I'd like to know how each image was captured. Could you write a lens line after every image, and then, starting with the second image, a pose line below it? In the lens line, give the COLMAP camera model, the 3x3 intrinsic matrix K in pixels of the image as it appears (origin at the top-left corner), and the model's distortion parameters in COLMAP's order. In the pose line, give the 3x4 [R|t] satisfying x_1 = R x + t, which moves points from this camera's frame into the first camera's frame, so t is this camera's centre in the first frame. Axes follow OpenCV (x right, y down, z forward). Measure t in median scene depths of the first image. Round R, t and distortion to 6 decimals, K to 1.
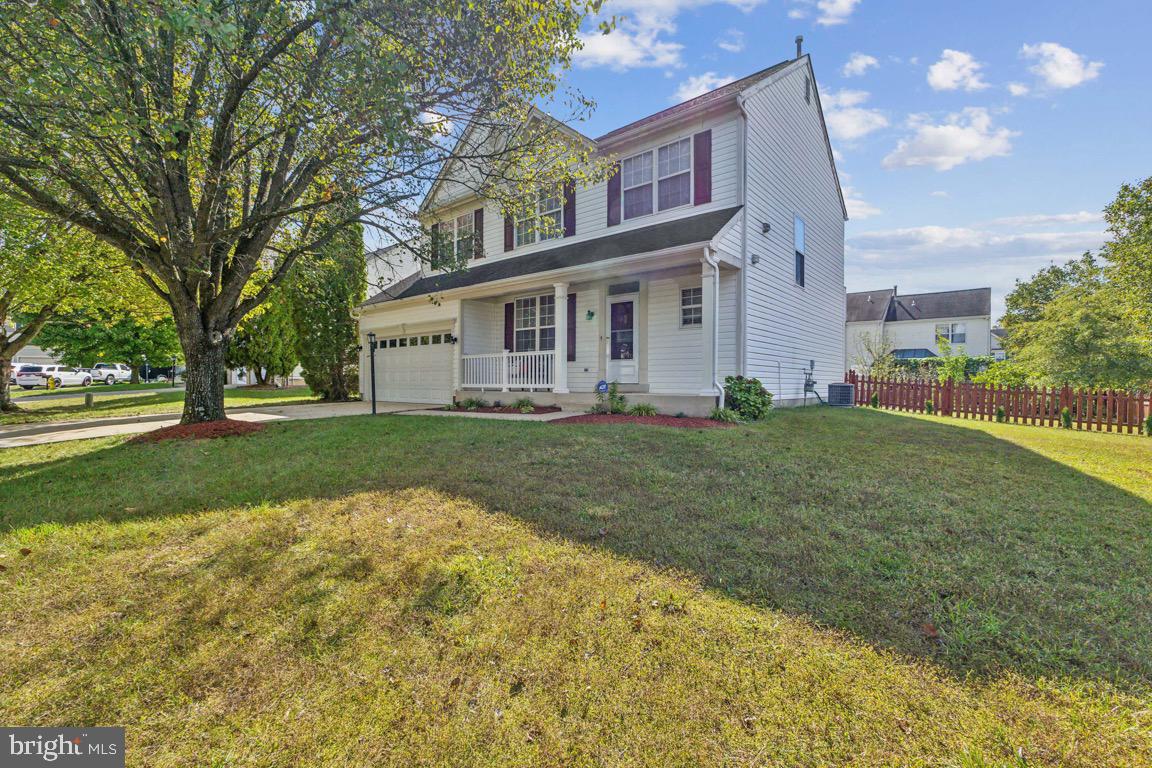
lens RADIAL K [[502.8, 0, 572.6], [0, 502.8, 376.1], [0, 0, 1]] dist [0.005819, 0.000161]
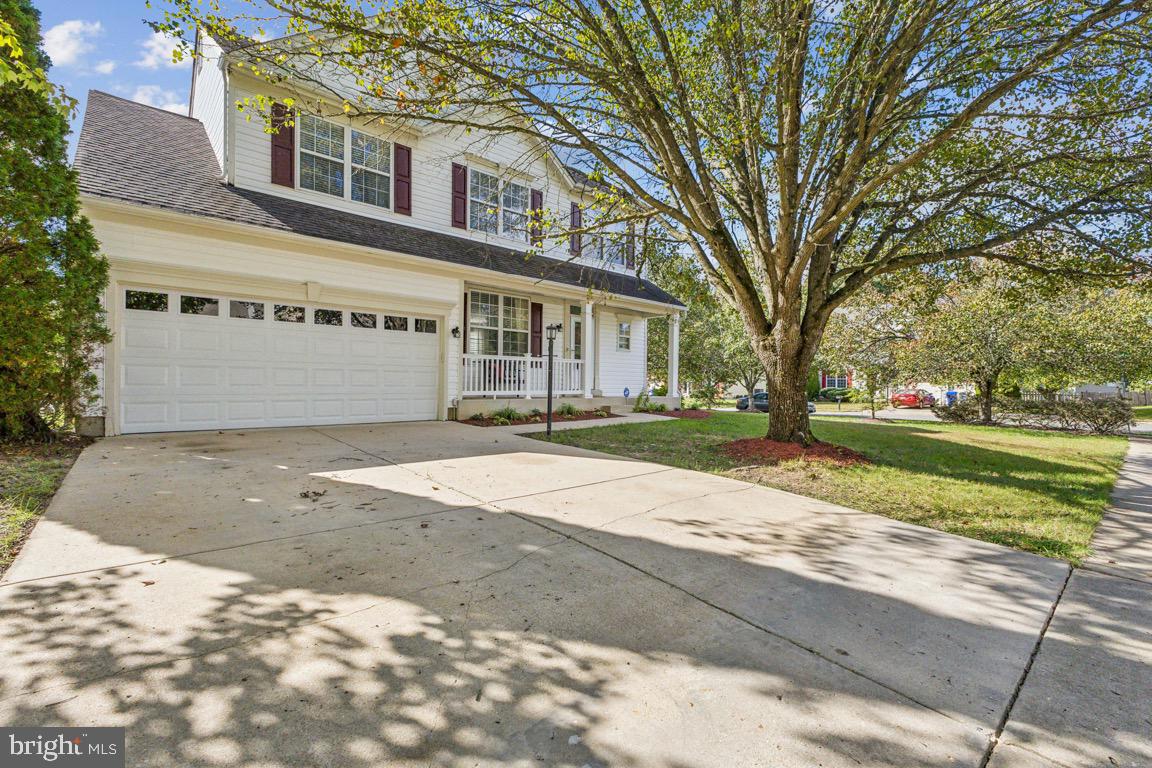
lens RADIAL K [[502.8, 0, 572.6], [0, 502.8, 376.1], [0, 0, 1]] dist [0.005819, 0.000161]
pose [[0.140964, 0.031501, 0.989513, -0.939758], [-0.001749, 0.999500, -0.031570, 0.017104], [-0.990013, 0.002719, 0.140948, 0.734444]]
